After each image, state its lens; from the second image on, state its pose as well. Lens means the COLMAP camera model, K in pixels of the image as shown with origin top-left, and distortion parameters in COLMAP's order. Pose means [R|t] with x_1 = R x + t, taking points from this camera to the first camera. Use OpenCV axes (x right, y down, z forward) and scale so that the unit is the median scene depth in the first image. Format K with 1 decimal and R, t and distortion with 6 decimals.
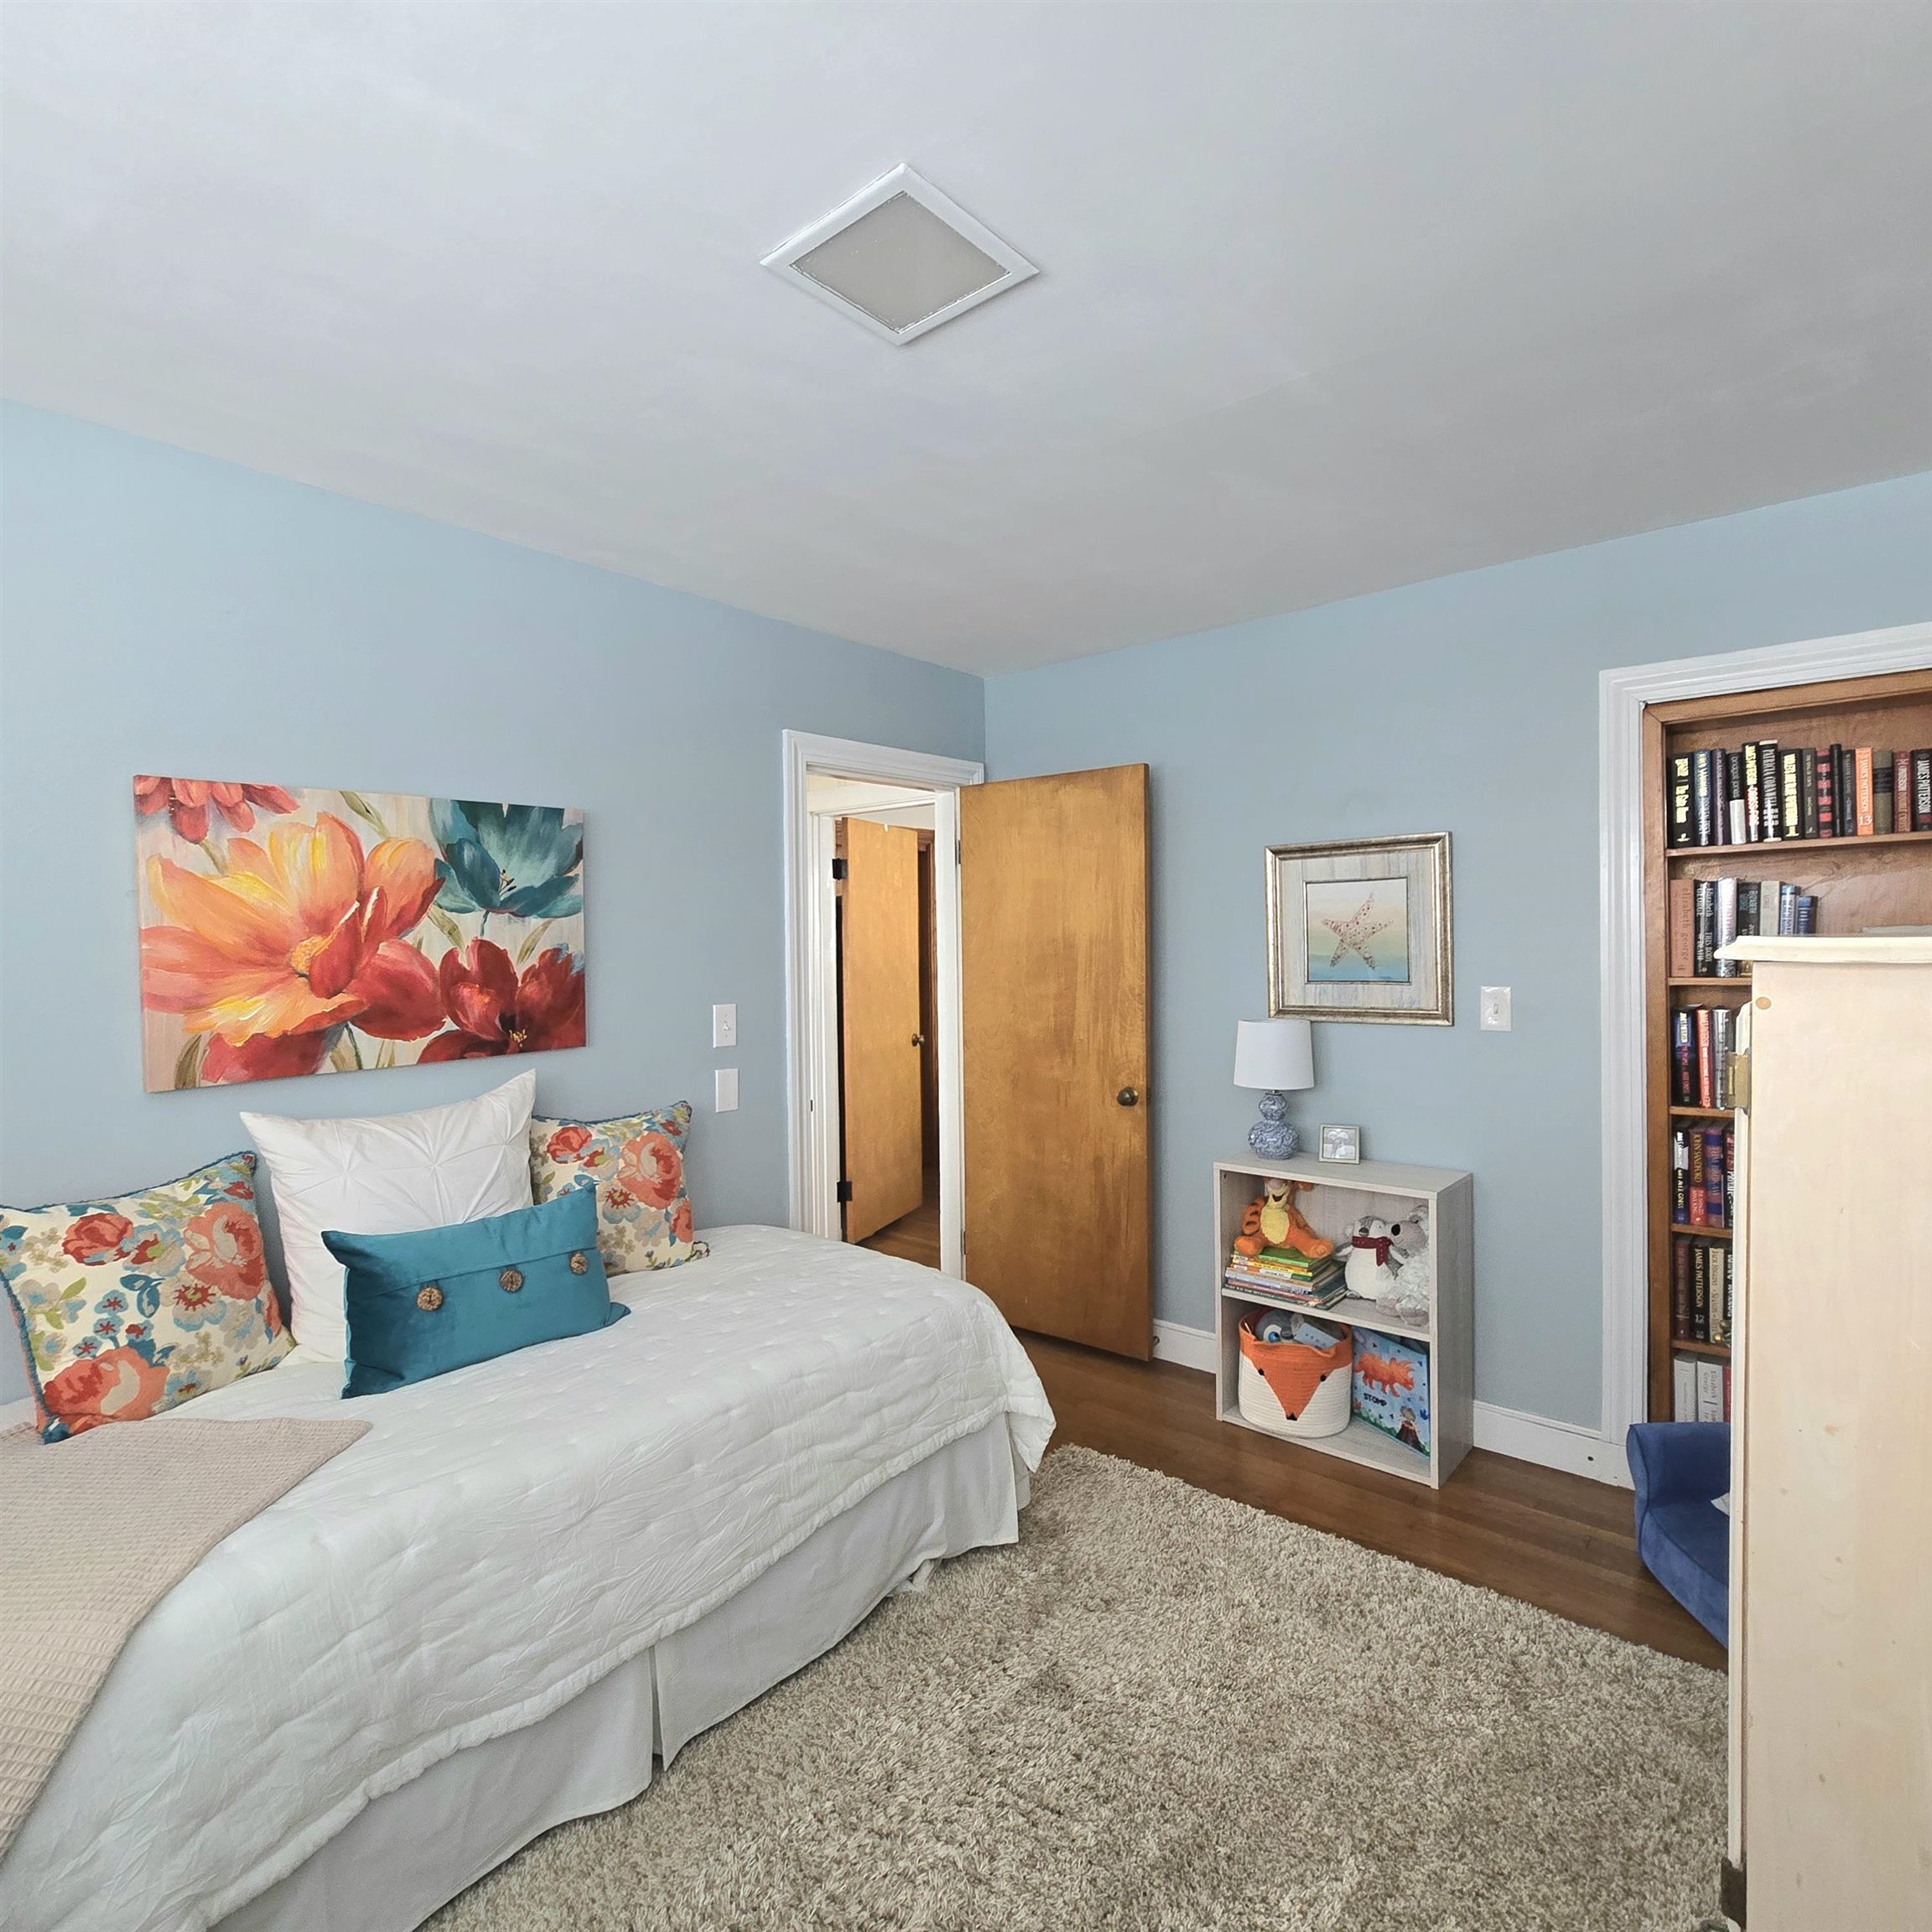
lens RADIAL K [[1045.3, 0, 962.6], [0, 1045.3, 953.8], [0, 0, 1]] dist [-0.014600, 0.001123]
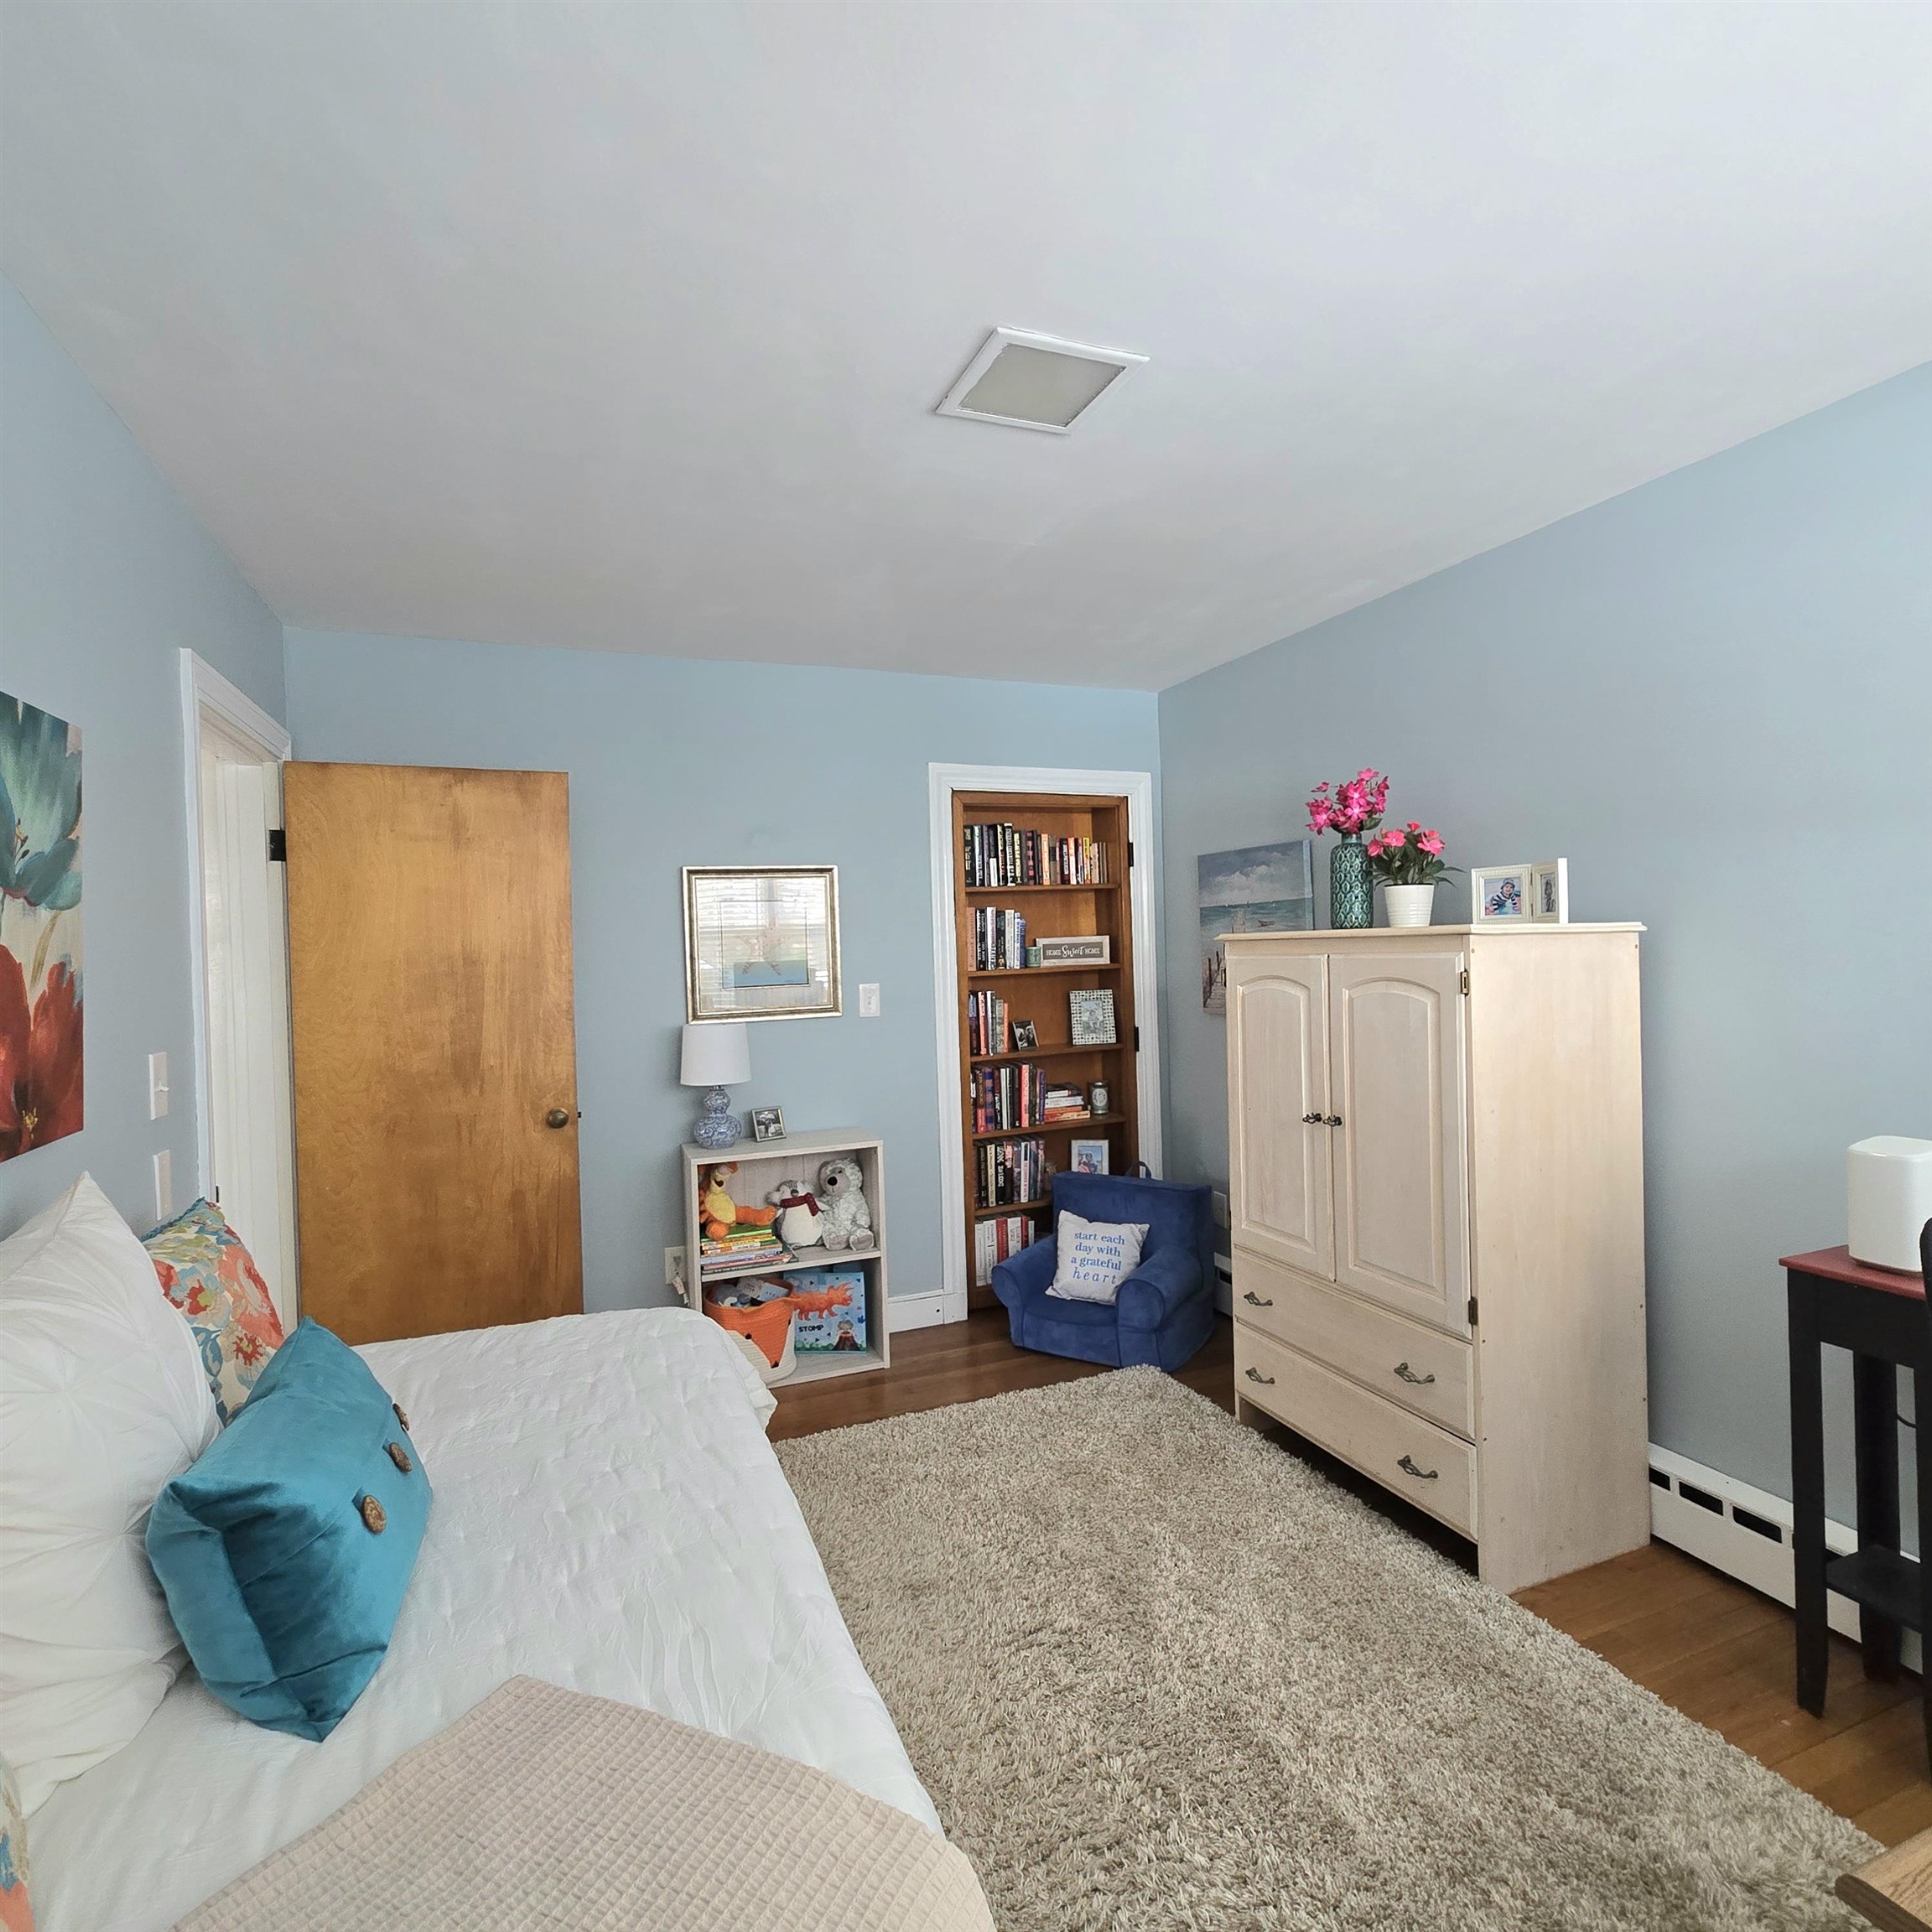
lens RADIAL K [[1045.3, 0, 962.6], [0, 1045.3, 953.8], [0, 0, 1]] dist [-0.014600, 0.001123]
pose [[0.461791, -0.005845, 0.886969, -0.603451], [0.035701, 0.999290, -0.012002, 0.013192], [-0.886270, 0.037208, 0.461673, 0.268252]]
